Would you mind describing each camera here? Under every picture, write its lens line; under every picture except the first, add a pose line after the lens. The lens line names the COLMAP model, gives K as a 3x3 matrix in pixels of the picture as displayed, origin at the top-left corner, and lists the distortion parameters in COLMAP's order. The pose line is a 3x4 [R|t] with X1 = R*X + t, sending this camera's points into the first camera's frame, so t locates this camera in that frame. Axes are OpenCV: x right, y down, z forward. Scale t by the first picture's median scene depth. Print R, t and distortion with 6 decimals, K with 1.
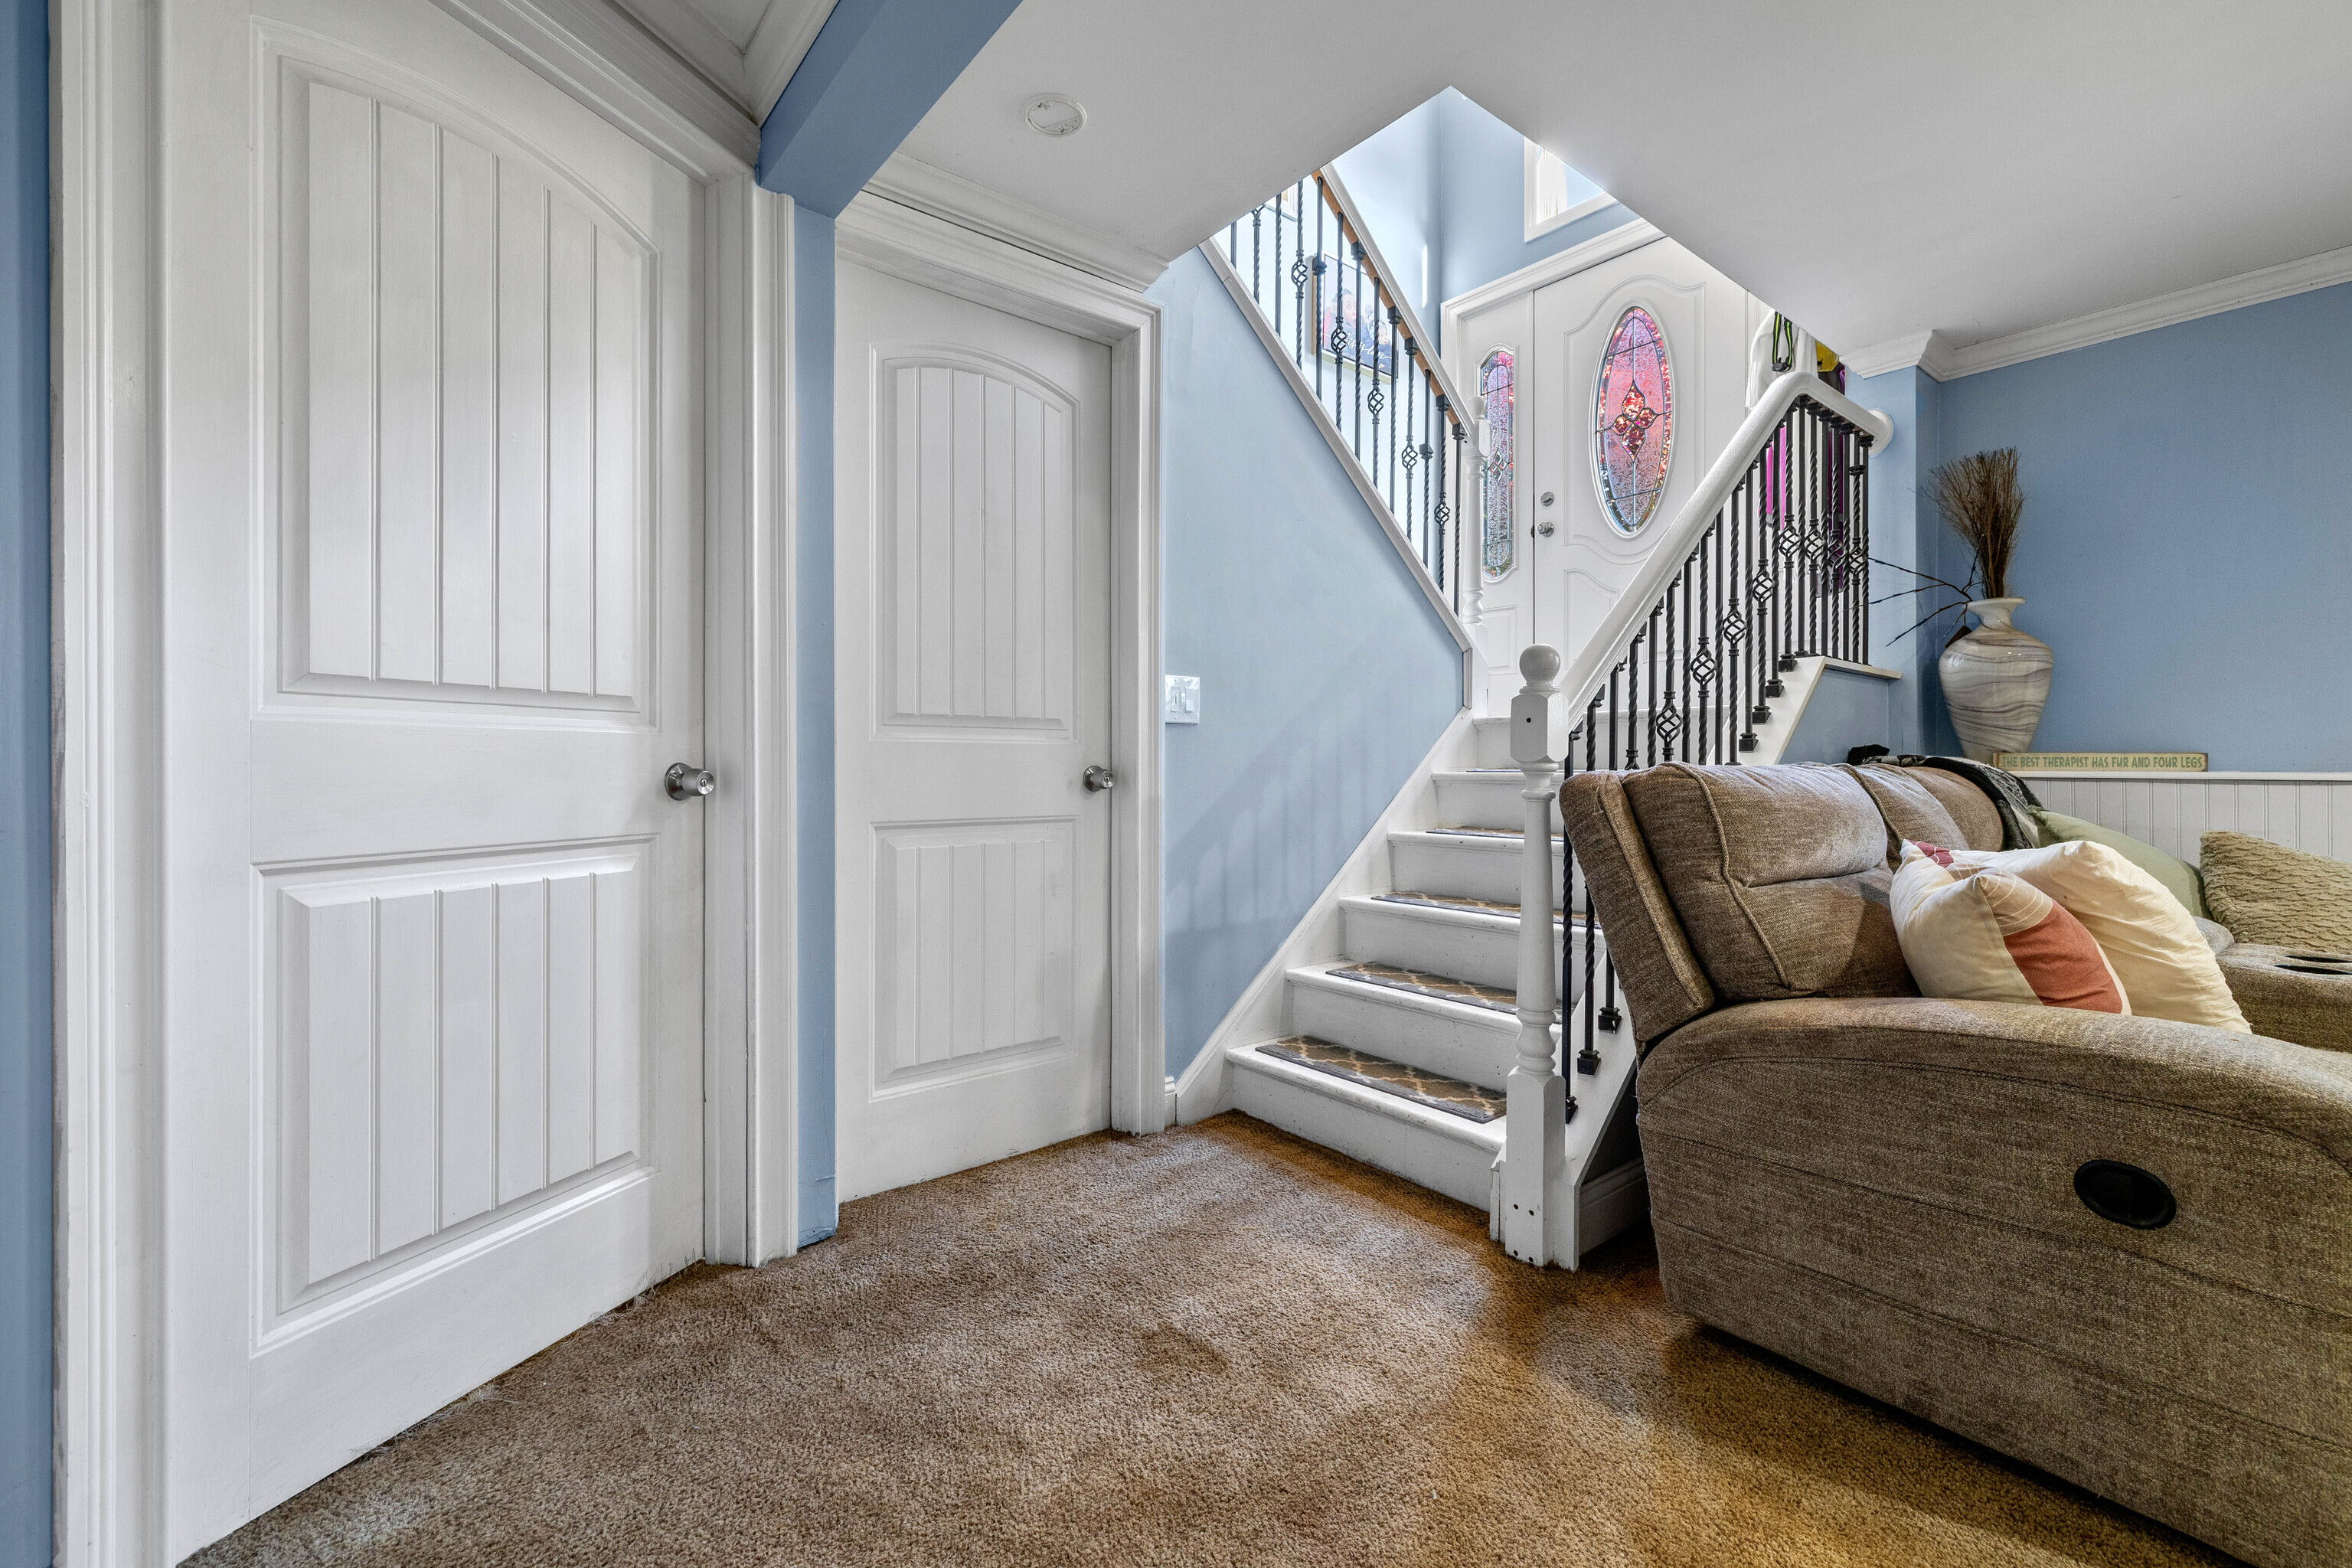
lens RADIAL K [[988.3, 0, 1175.6], [0, 988.3, 768.3], [0, 0, 1]] dist [-0.004697, -0.000233]
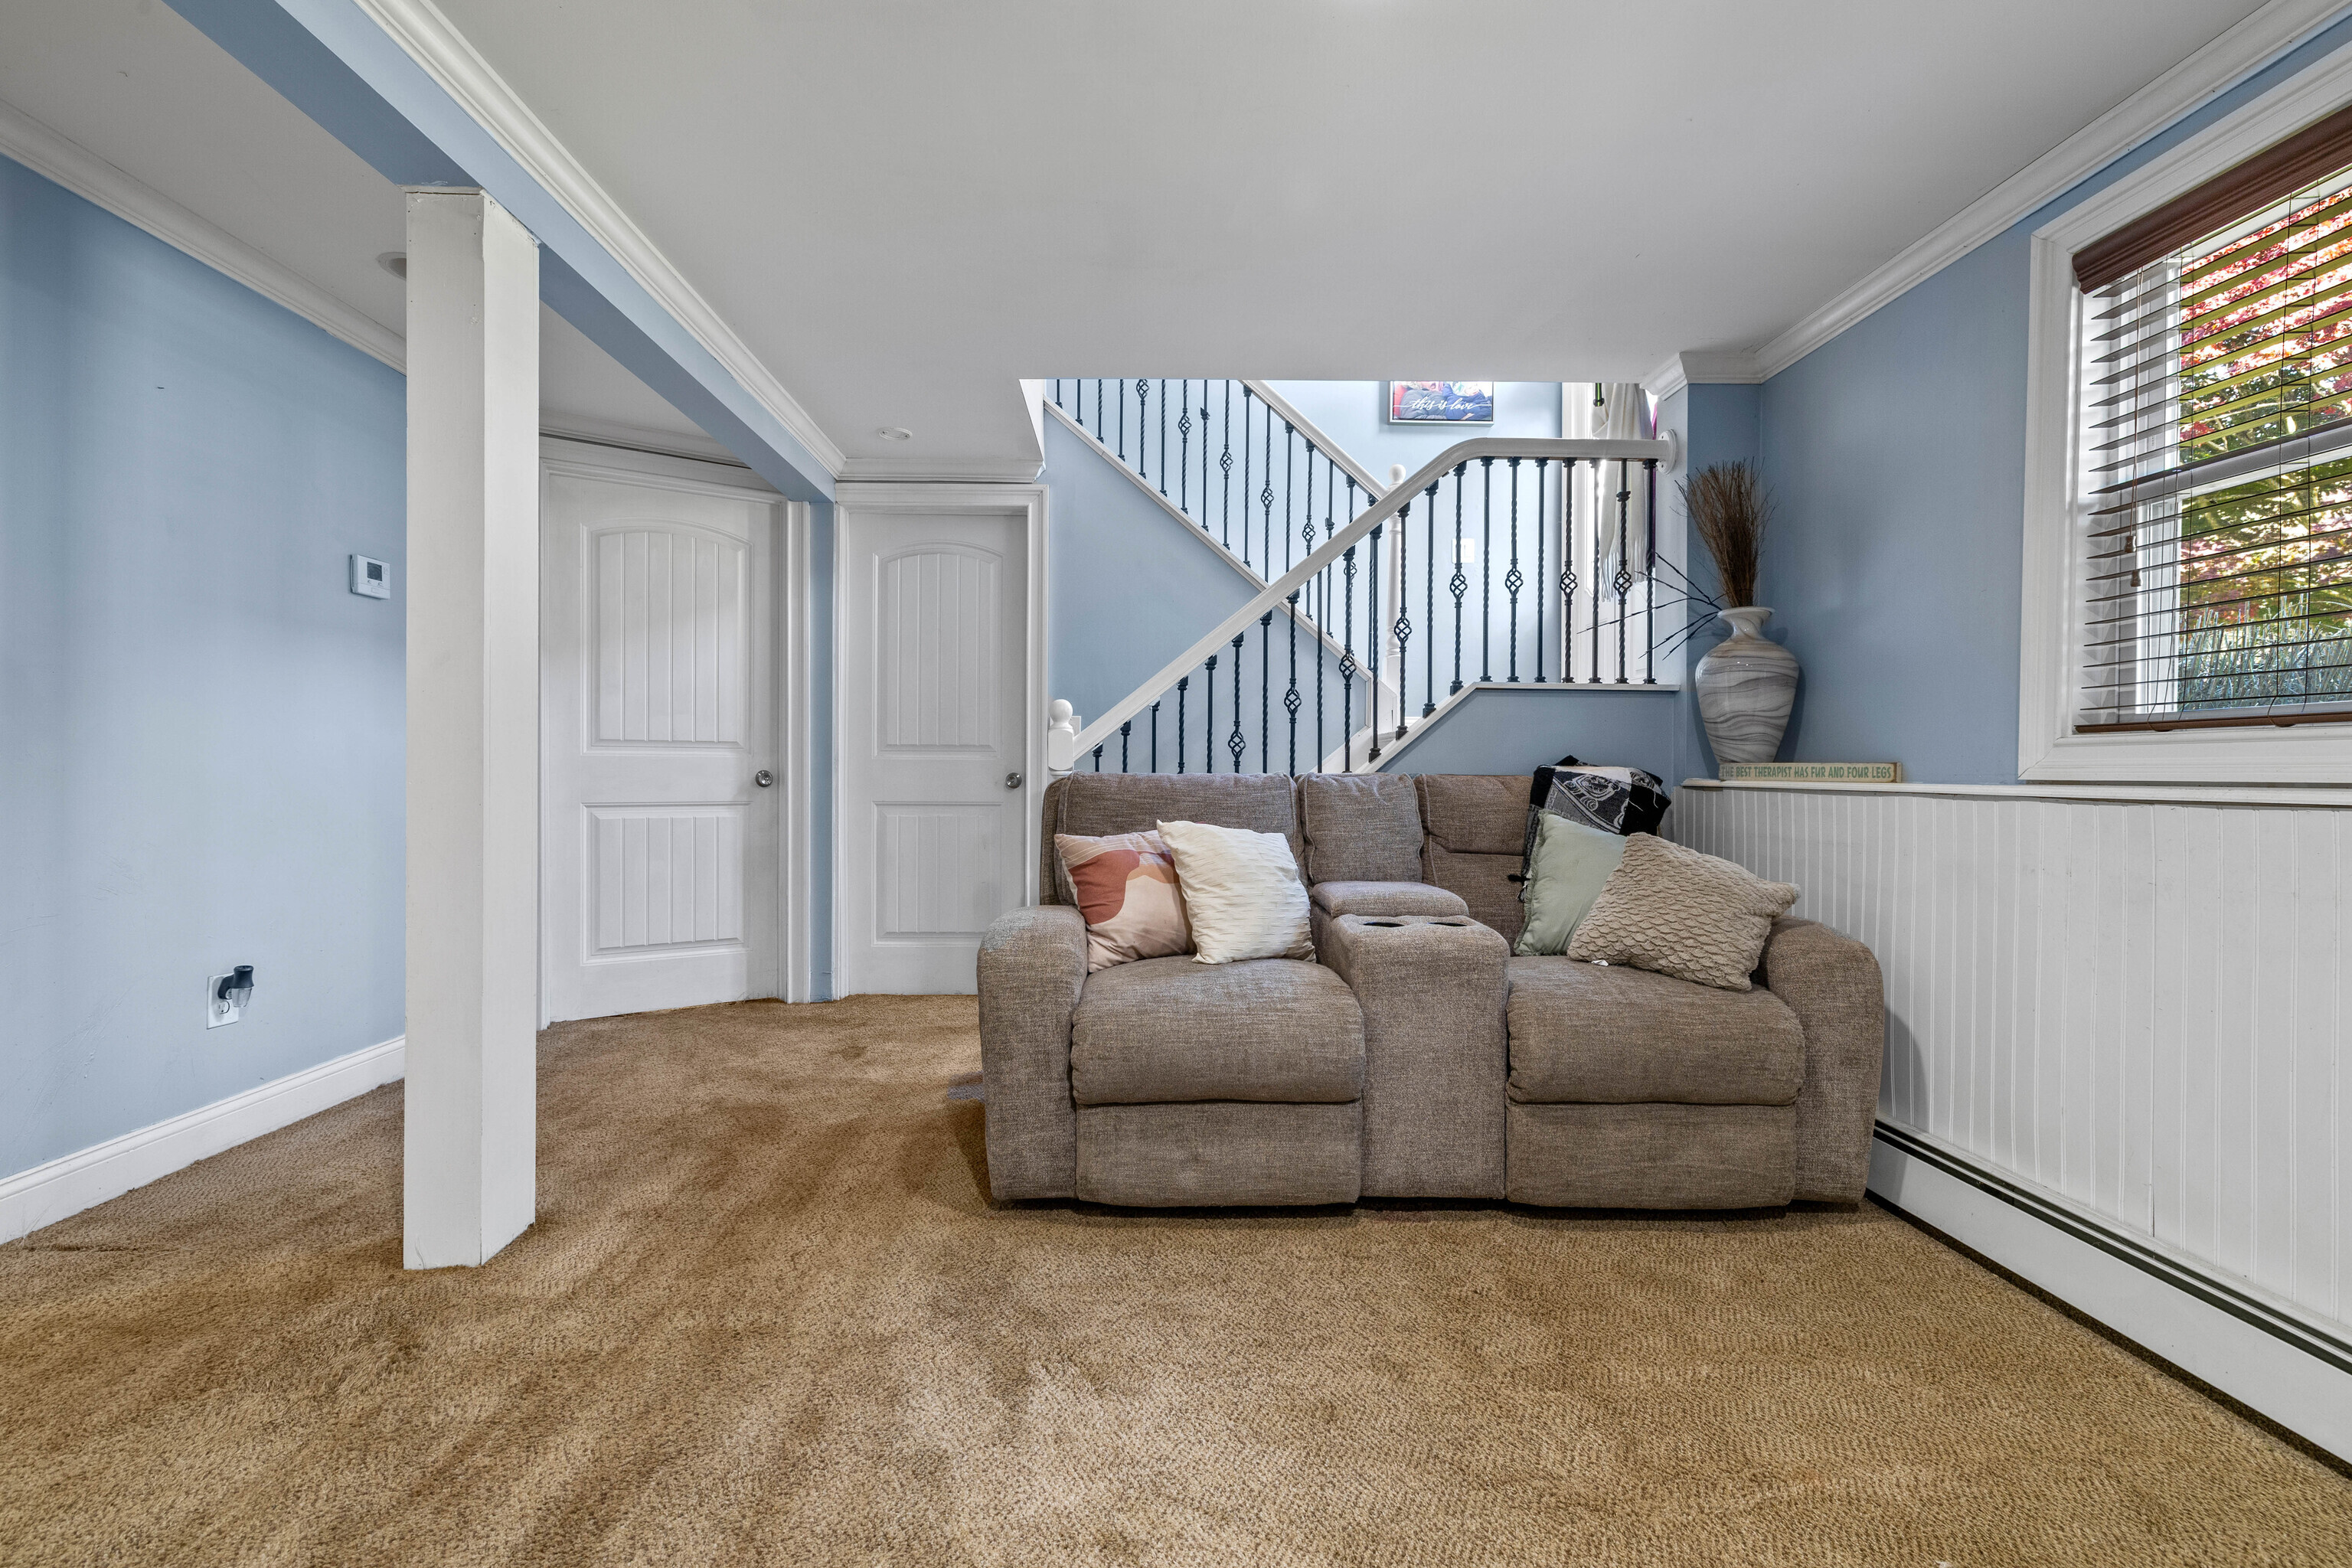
lens RADIAL K [[988.3, 0, 1169.2], [0, 988.3, 784.1], [0, 0, 1]] dist [-0.004697, -0.000233]
pose [[0.798242, 0.009441, -0.602262, 1.536819], [-0.006368, 0.999954, 0.007236, 0.003076], [0.602303, -0.001941, 0.798266, -0.222378]]
